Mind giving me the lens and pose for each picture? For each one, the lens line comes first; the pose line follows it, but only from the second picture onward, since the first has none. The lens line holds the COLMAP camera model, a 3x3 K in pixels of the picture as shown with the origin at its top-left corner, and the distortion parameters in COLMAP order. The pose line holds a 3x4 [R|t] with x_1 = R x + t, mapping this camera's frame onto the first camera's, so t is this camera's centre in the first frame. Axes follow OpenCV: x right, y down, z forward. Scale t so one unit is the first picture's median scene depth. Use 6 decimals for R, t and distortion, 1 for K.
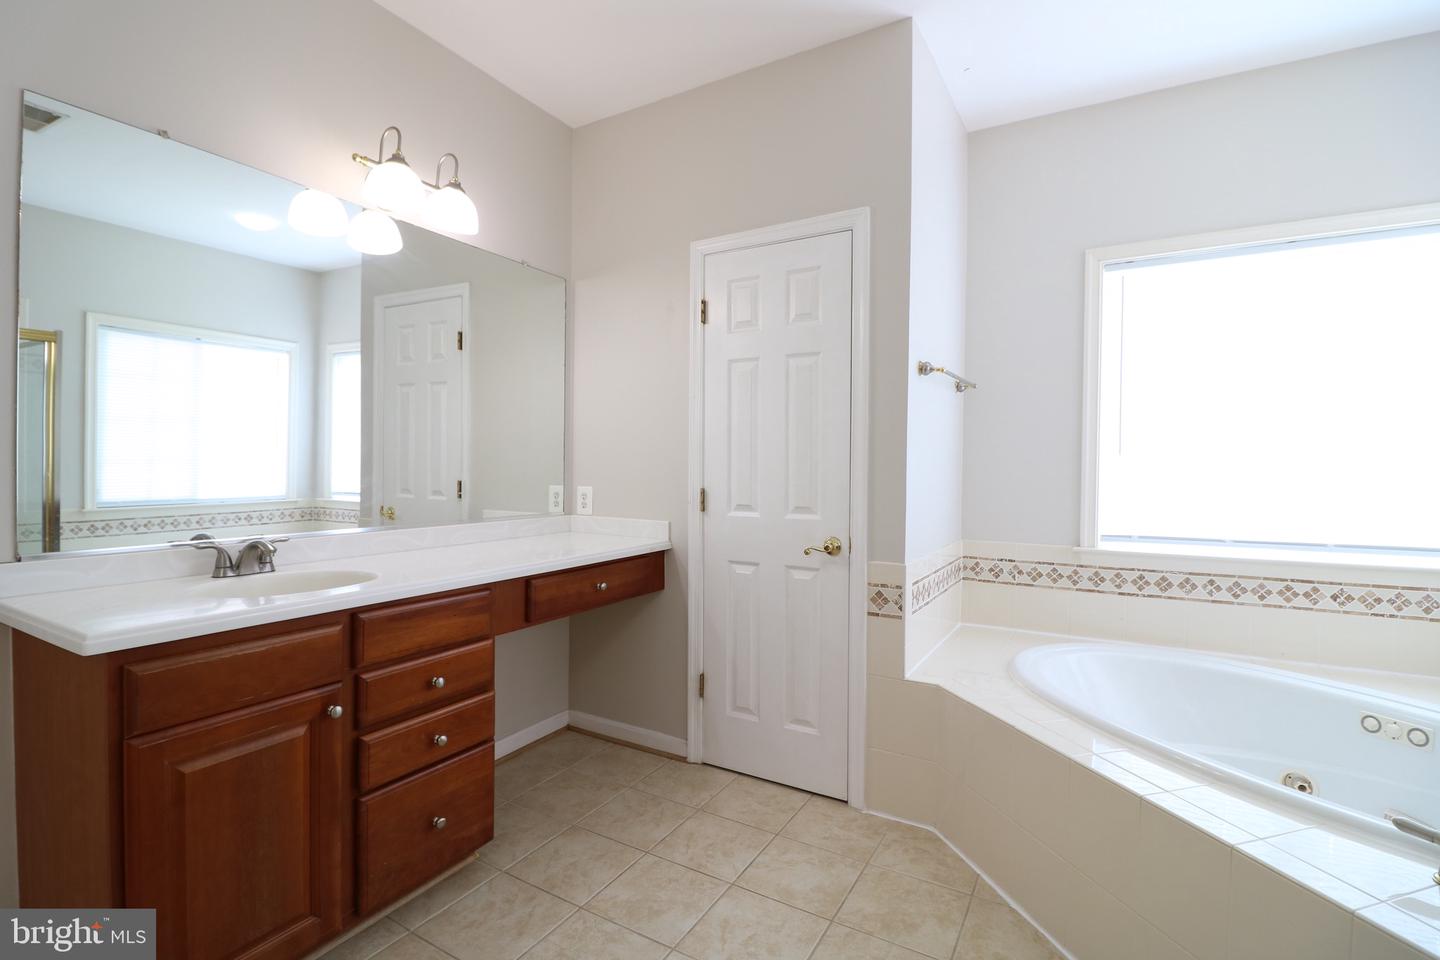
lens RADIAL K [[669.0, 0, 710.1], [0, 669.0, 471.6], [0, 0, 1]] dist [-0.010928, -0.001244]
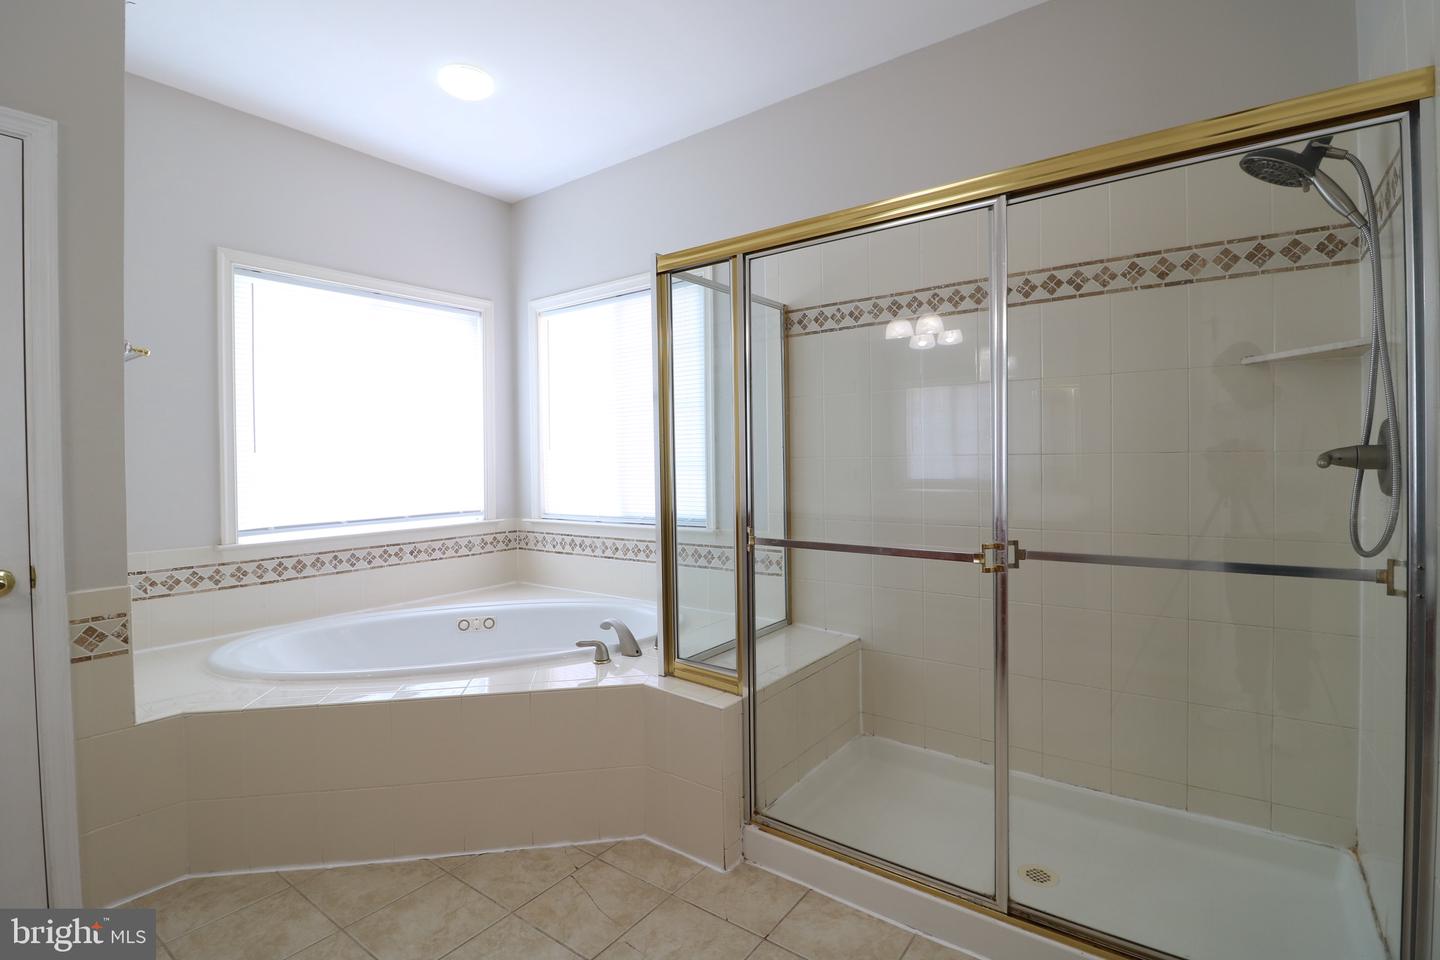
lens RADIAL K [[669.0, 0, 722.2], [0, 669.0, 472.4], [0, 0, 1]] dist [-0.010928, -0.001244]
pose [[0.110951, -0.027433, 0.993447, -0.394860], [0.023657, 0.999409, 0.024956, -0.002823], [-0.993544, 0.020734, 0.111535, 0.167440]]
